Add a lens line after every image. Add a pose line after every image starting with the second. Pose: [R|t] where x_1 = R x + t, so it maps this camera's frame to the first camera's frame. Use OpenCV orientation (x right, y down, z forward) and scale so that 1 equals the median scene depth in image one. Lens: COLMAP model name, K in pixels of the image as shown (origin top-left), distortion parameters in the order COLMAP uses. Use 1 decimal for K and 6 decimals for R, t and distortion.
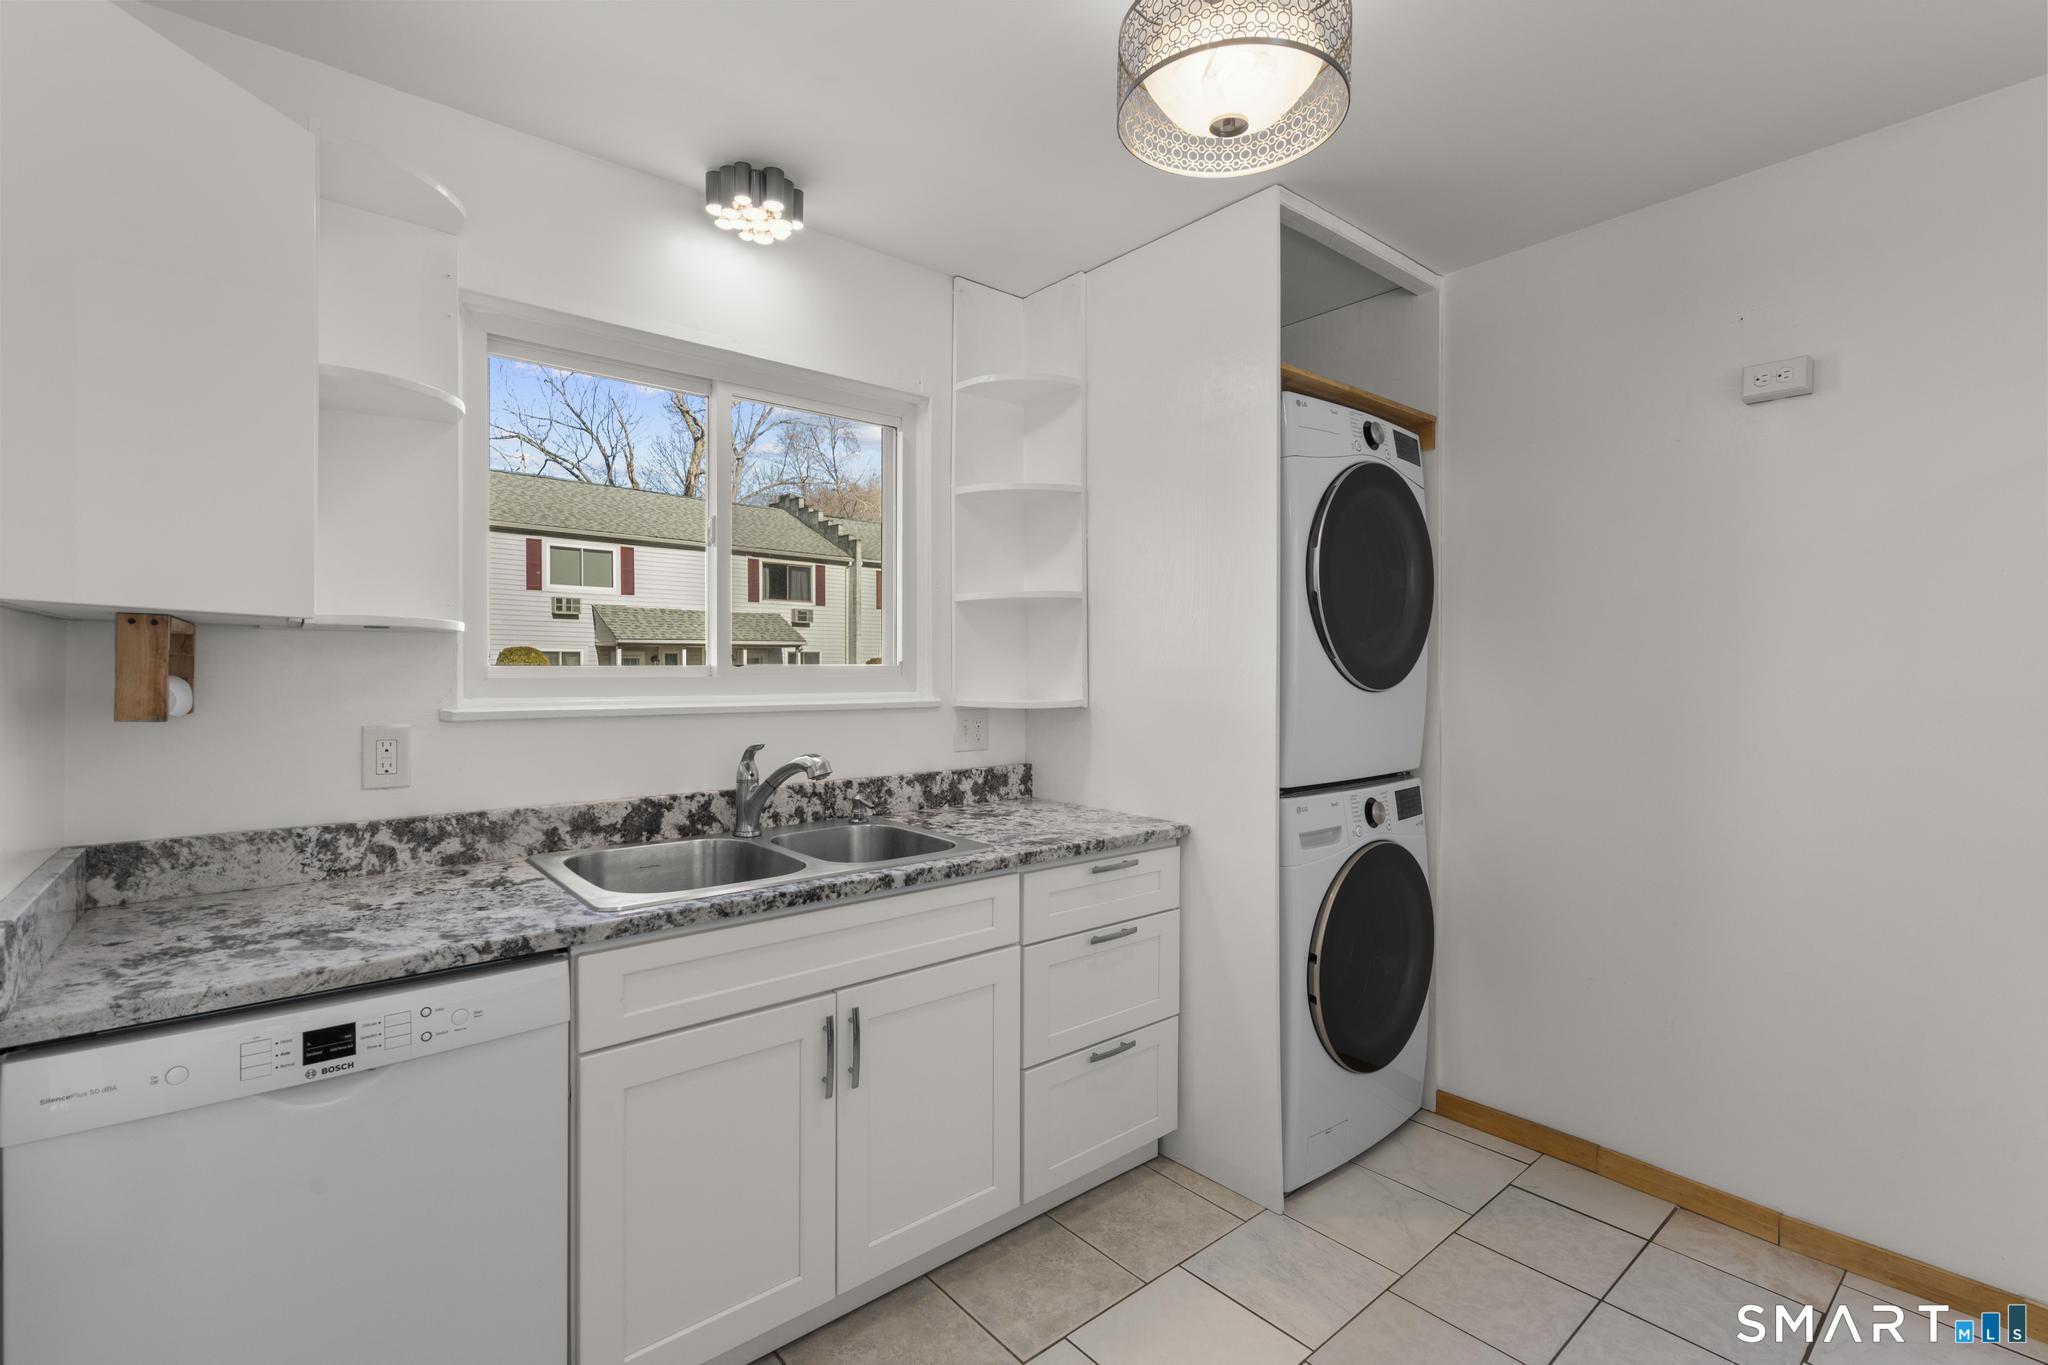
lens RADIAL K [[926.2, 0, 1025.5], [0, 926.2, 677.5], [0, 0, 1]] dist [-0.002521, 0.002164]
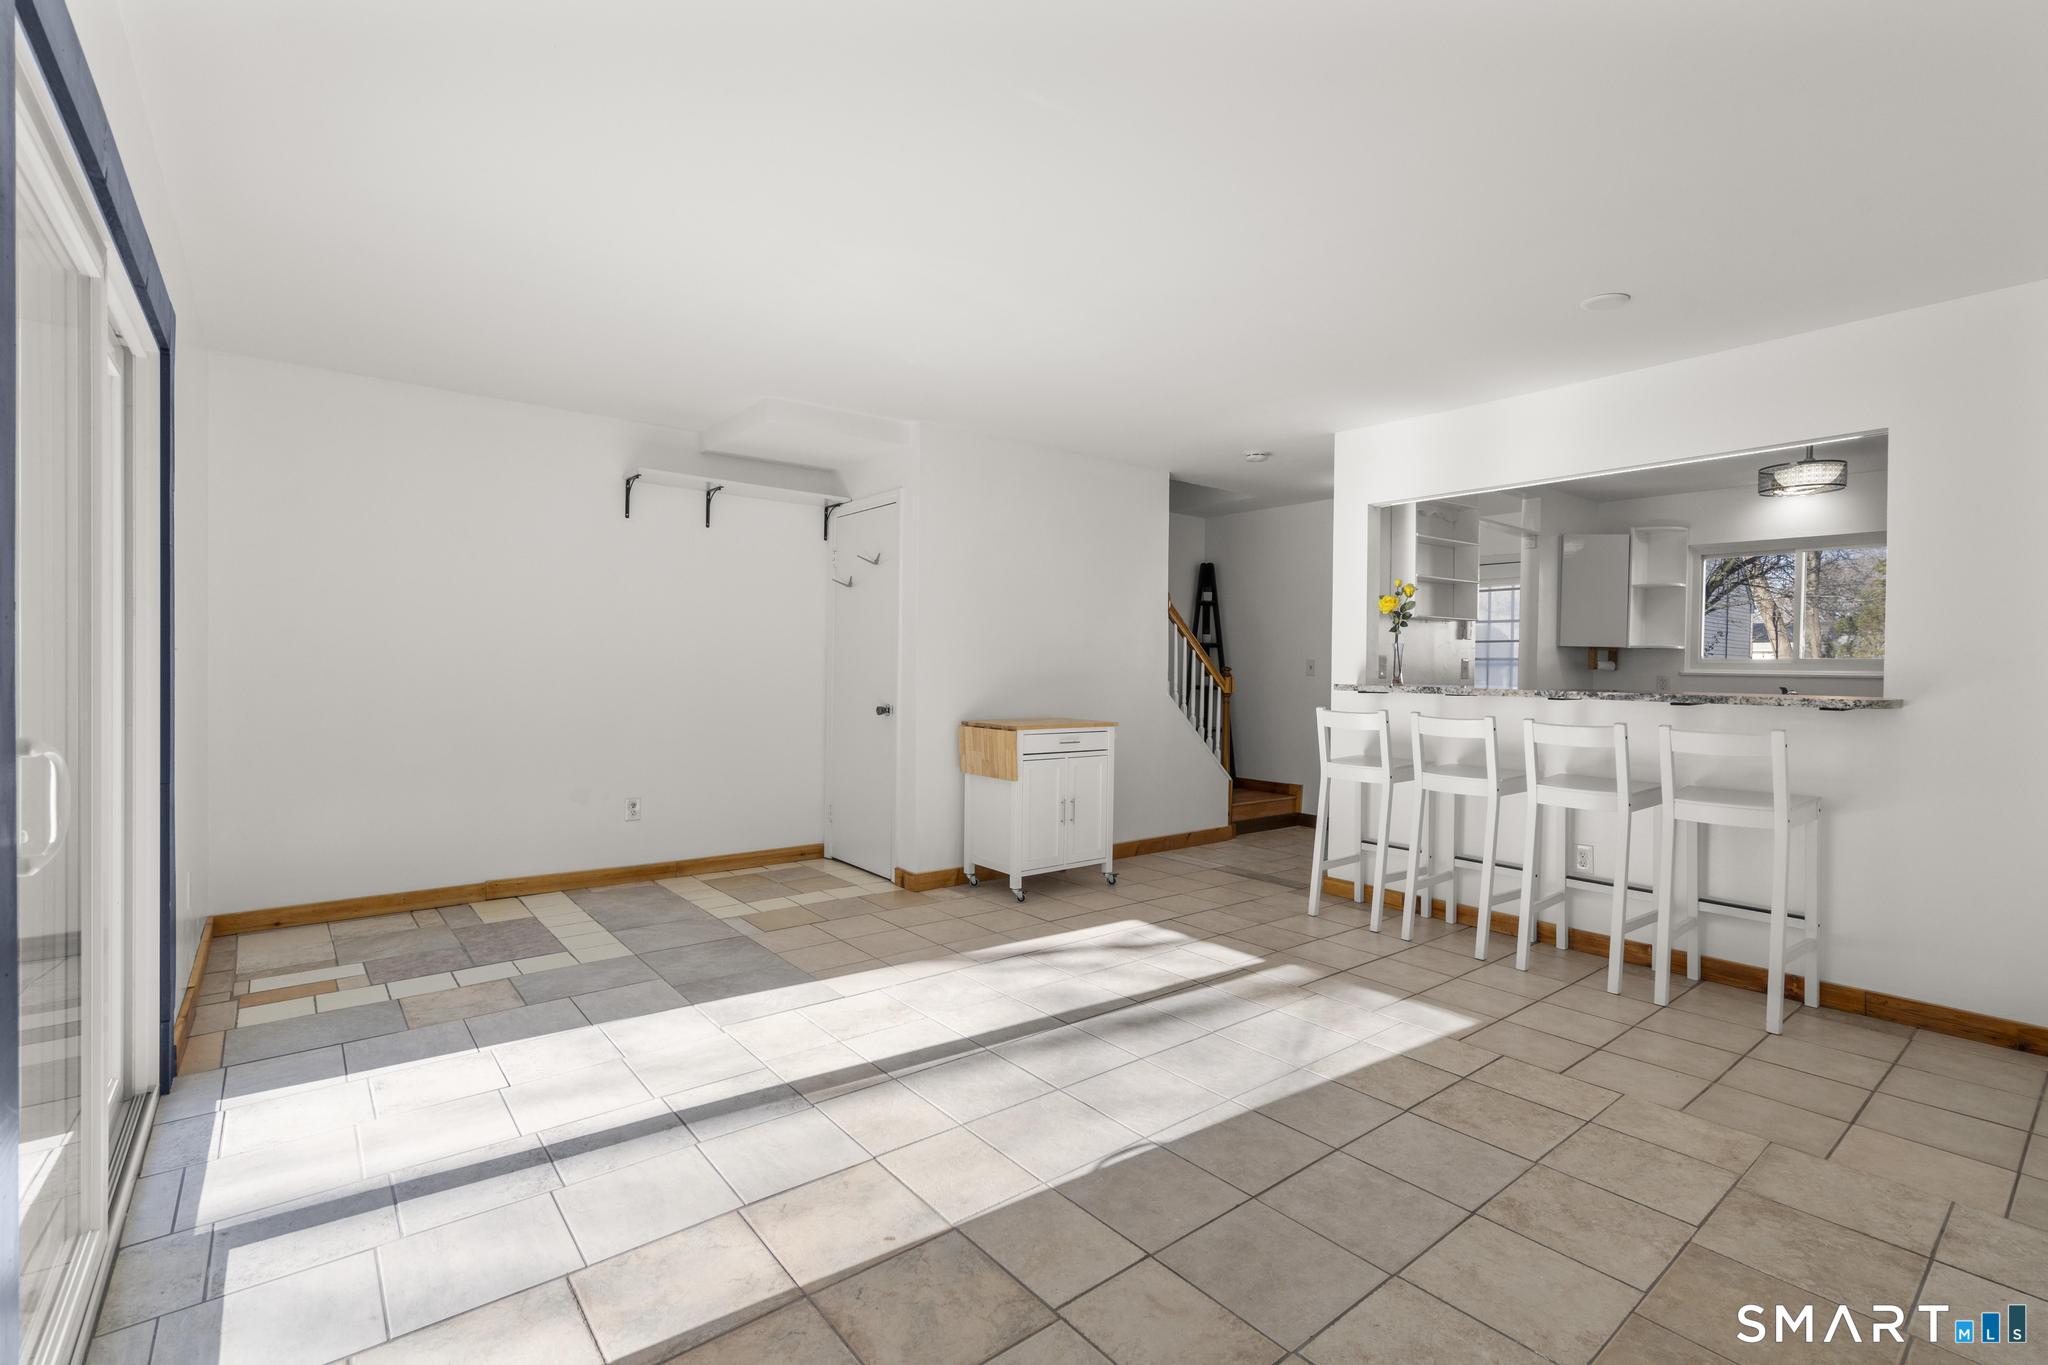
lens RADIAL K [[926.2, 0, 1012.8], [0, 926.2, 678.0], [0, 0, 1]] dist [-0.002521, 0.002164]
pose [[-0.033814, 0.009714, -0.999381, 2.500399], [-0.025395, 0.999622, 0.010576, 0.072757], [0.999105, 0.025736, -0.033555, -1.169603]]
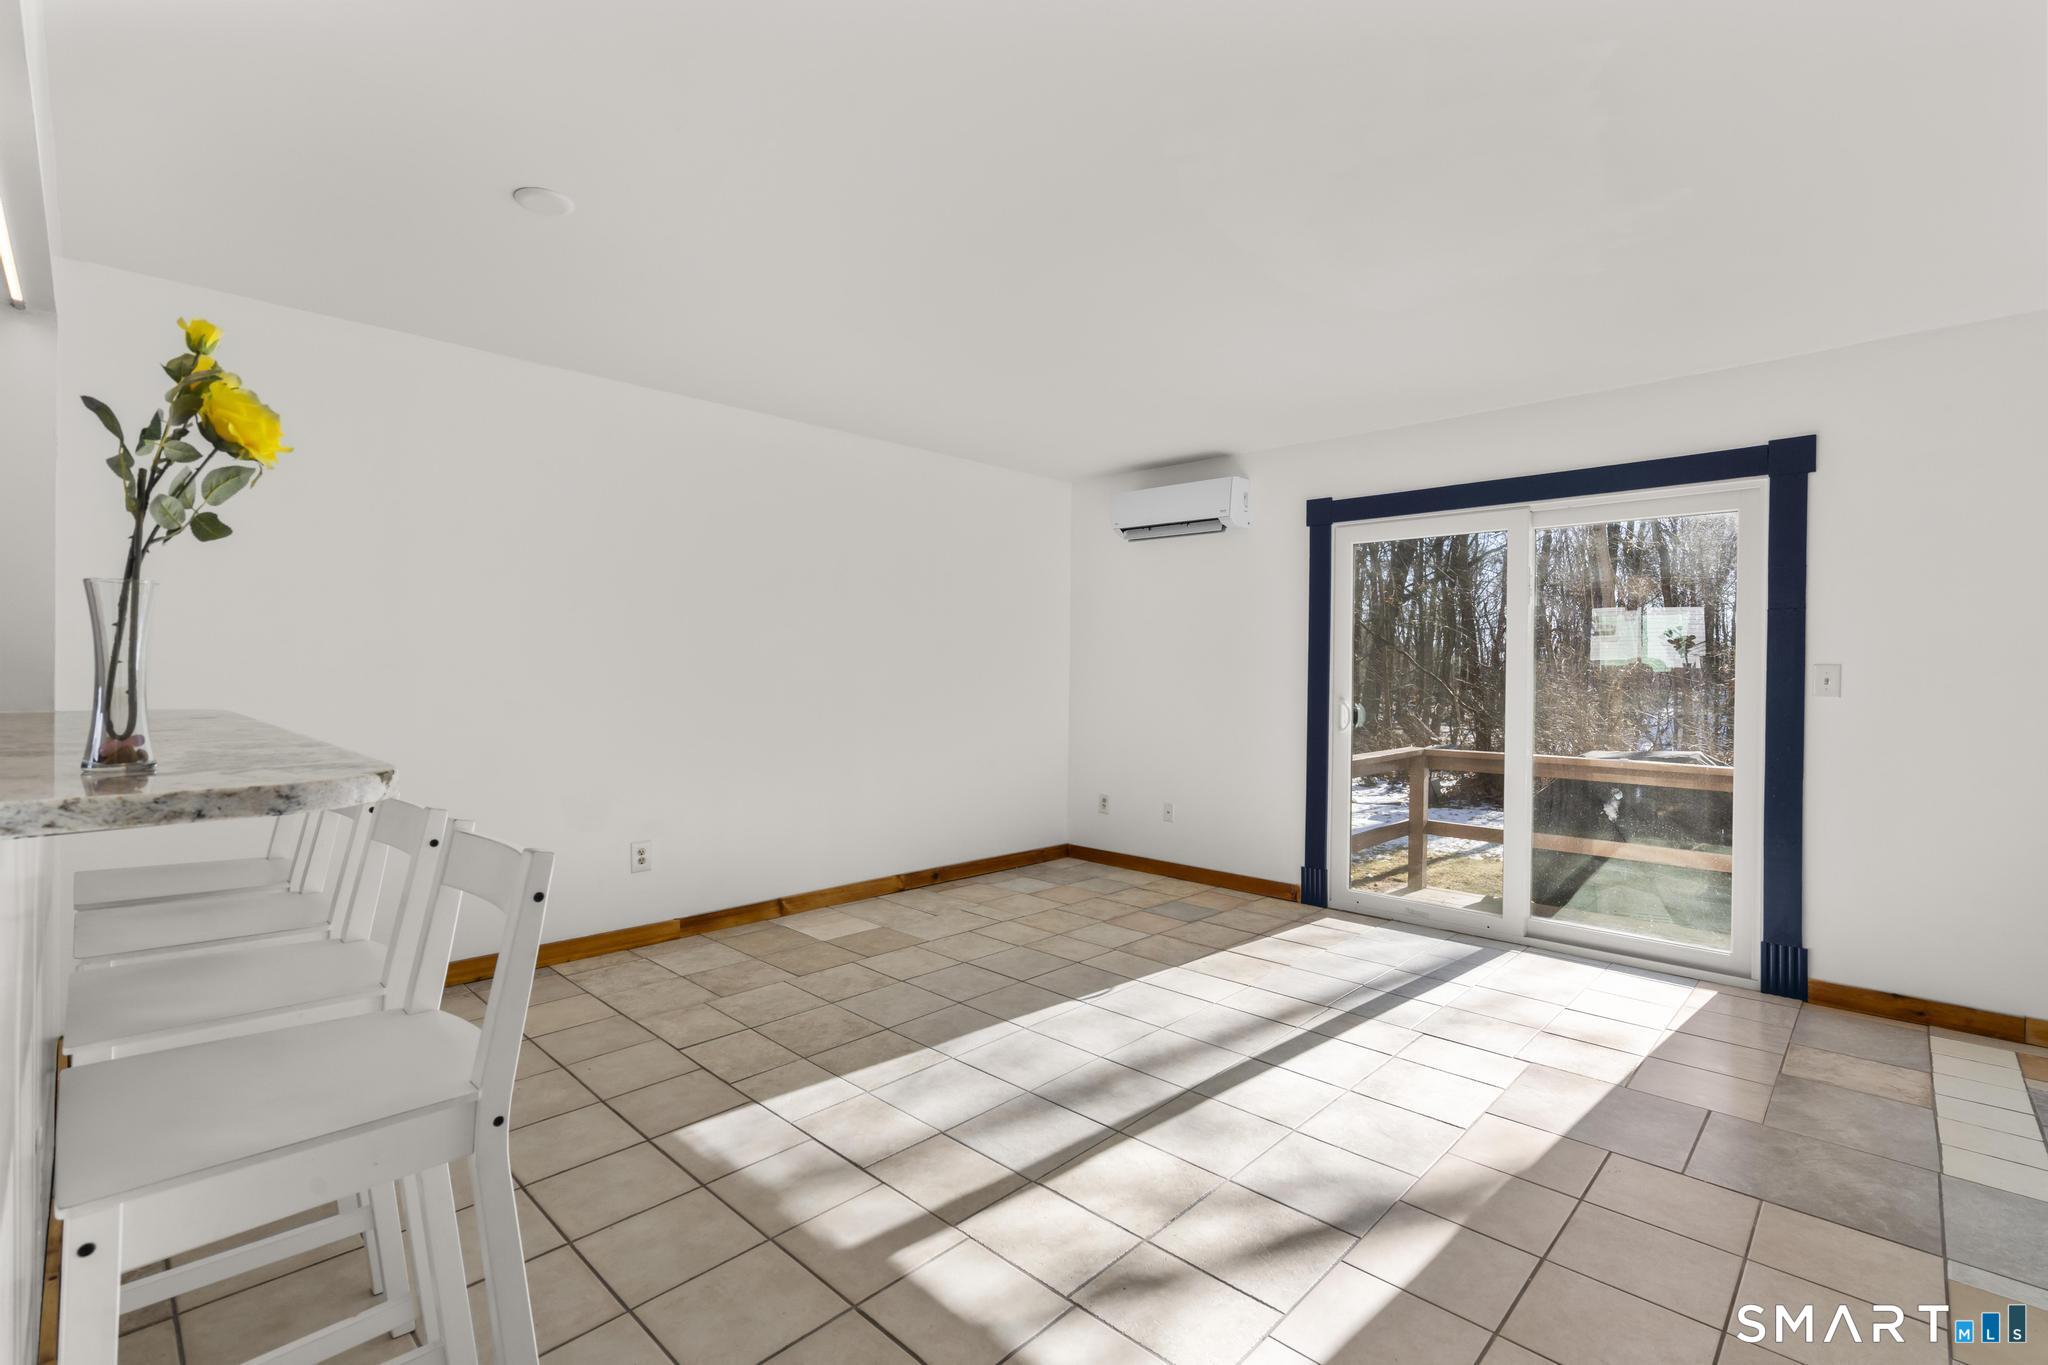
lens RADIAL K [[926.2, 0, 1016.3], [0, 926.2, 679.7], [0, 0, 1]] dist [-0.002521, 0.002164]
pose [[-0.093262, -0.016708, 0.995501, -0.194076], [0.006223, 0.999830, 0.017364, 0.036209], [-0.995622, 0.007814, -0.093142, -0.765247]]
